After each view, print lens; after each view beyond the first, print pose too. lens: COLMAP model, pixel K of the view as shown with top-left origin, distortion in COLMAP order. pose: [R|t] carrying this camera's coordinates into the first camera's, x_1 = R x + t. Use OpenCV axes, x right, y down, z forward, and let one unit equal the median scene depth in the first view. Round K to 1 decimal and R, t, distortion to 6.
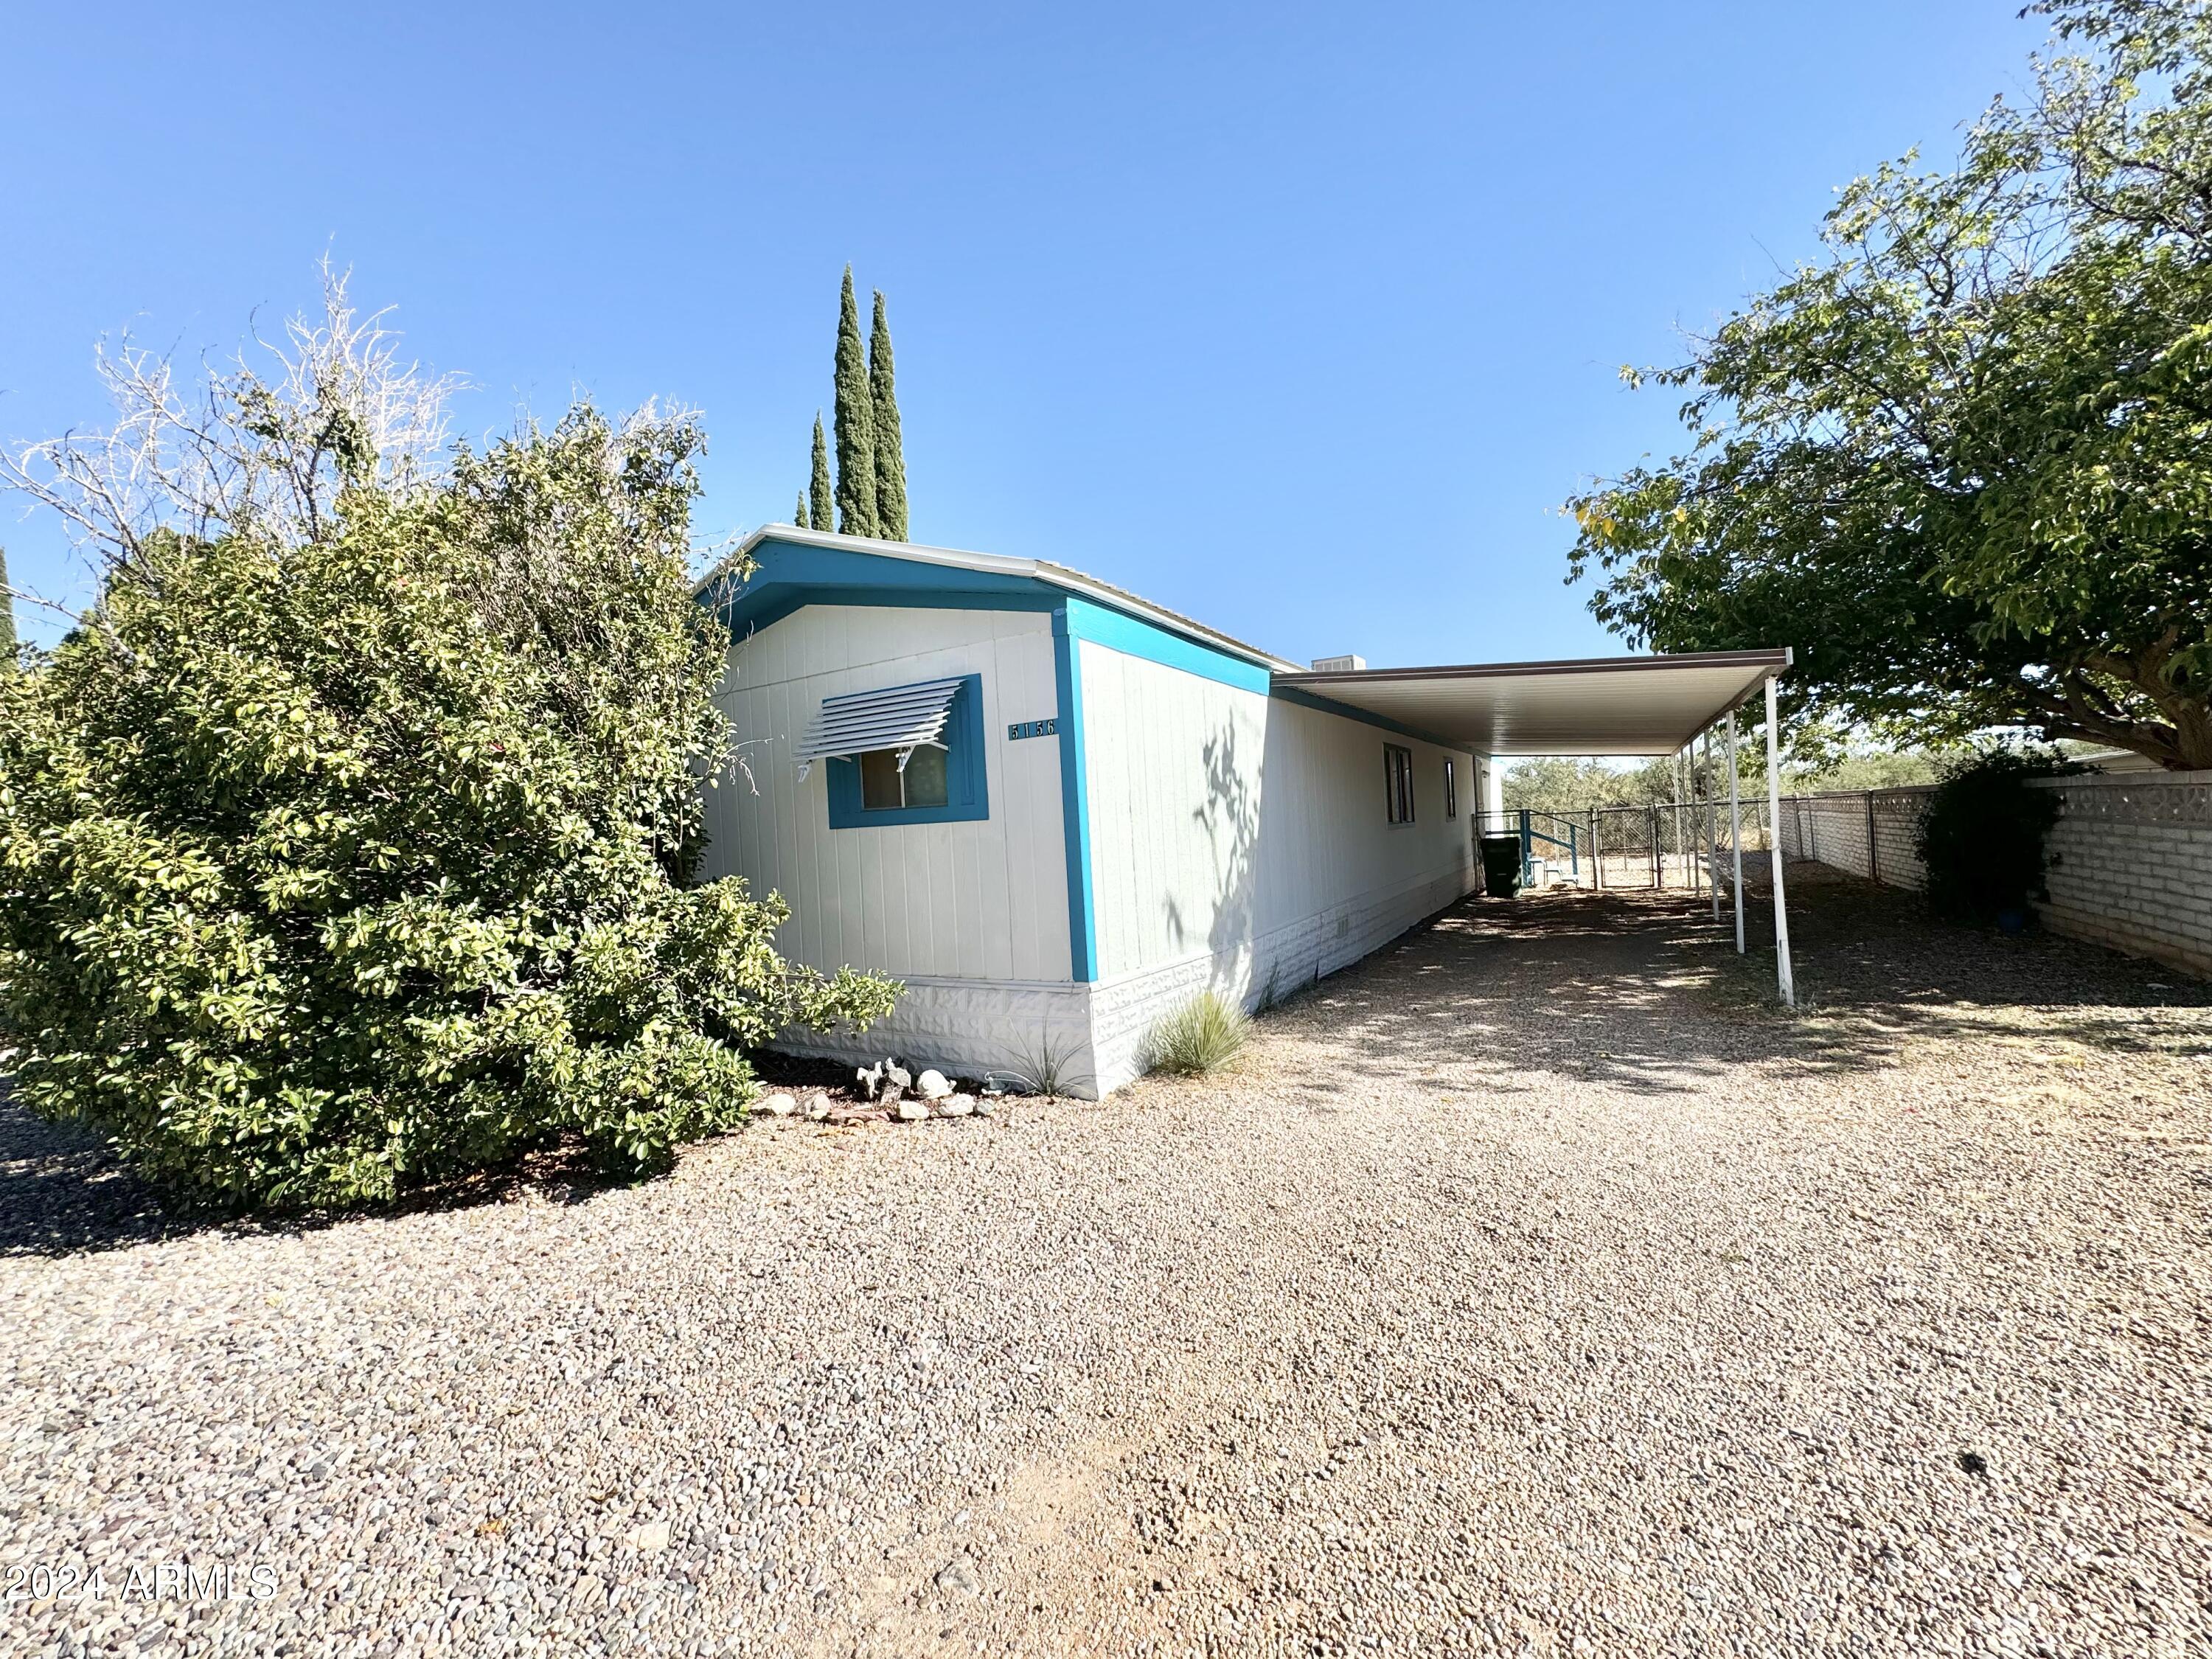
lens RADIAL K [[882.4, 0, 1102.3], [0, 882.4, 825.1], [0, 0, 1]] dist [-0.000123, 0.000040]
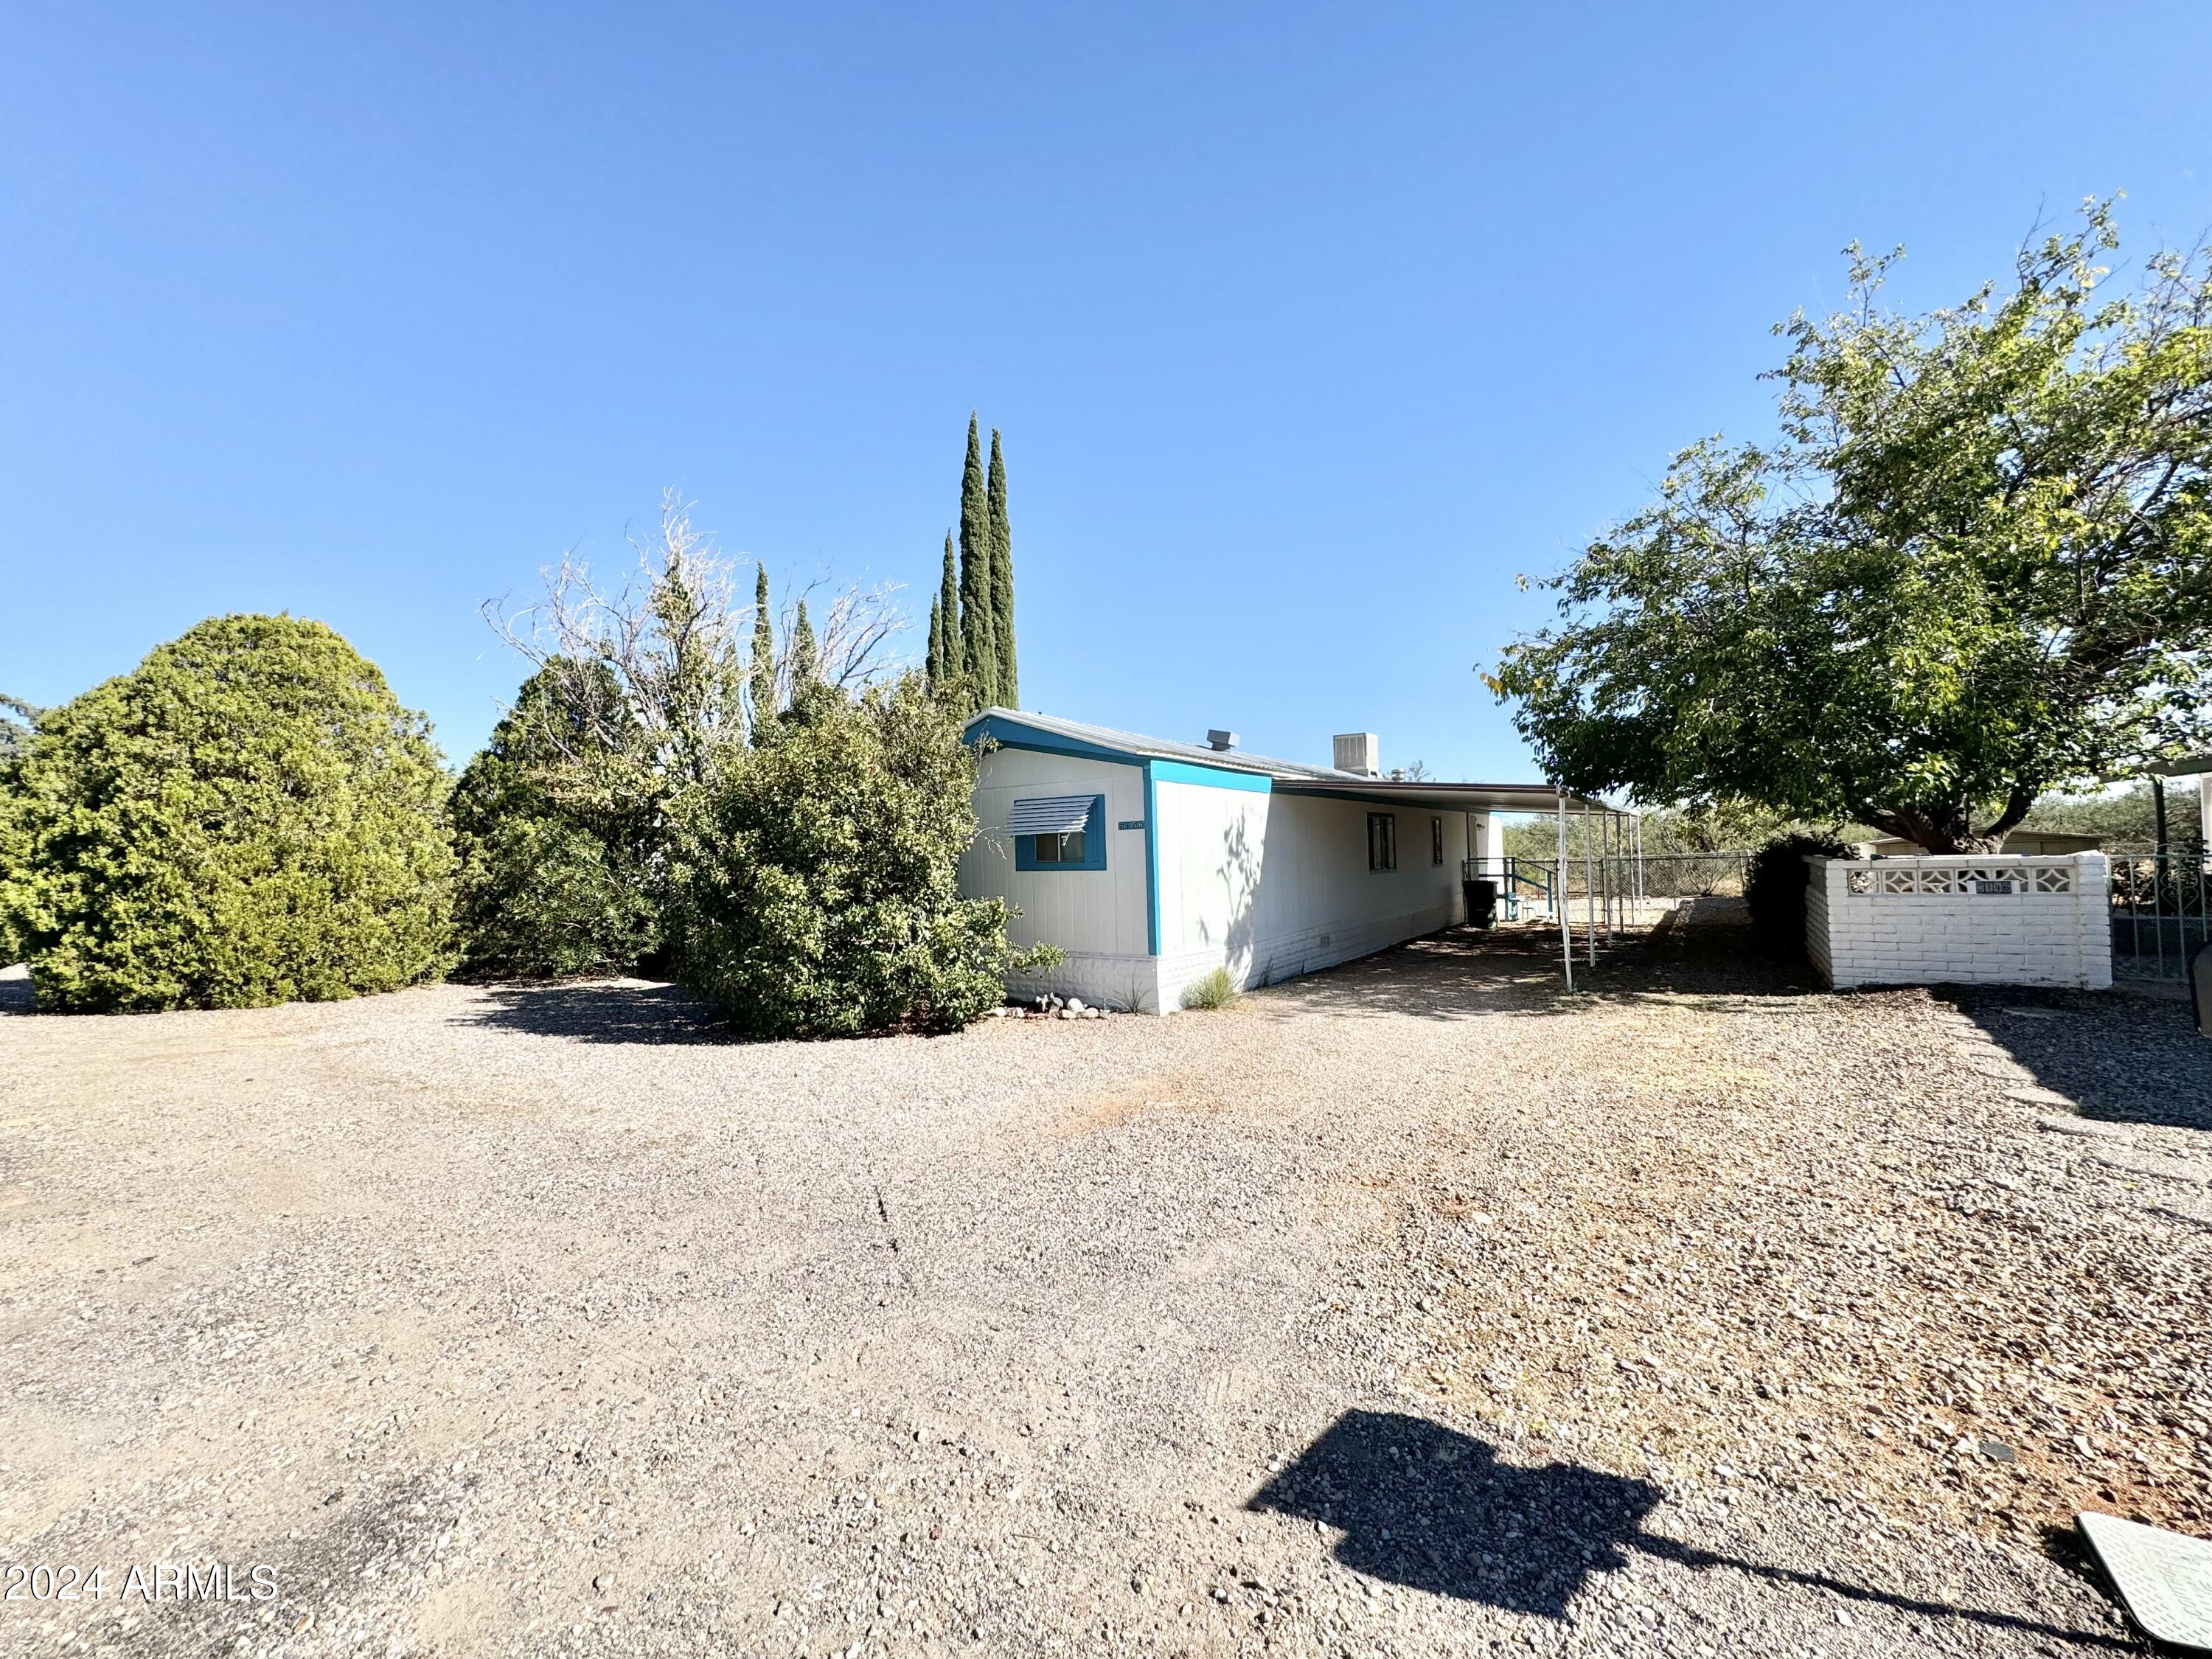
lens RADIAL K [[882.4, 0, 1104.6], [0, 882.4, 836.9], [0, 0, 1]] dist [-0.000123, 0.000040]
pose [[0.997415, 0.026588, -0.066753, -0.005465], [-0.027506, 0.999539, -0.012860, -0.044521], [0.066380, 0.014663, 0.997687, -0.752215]]
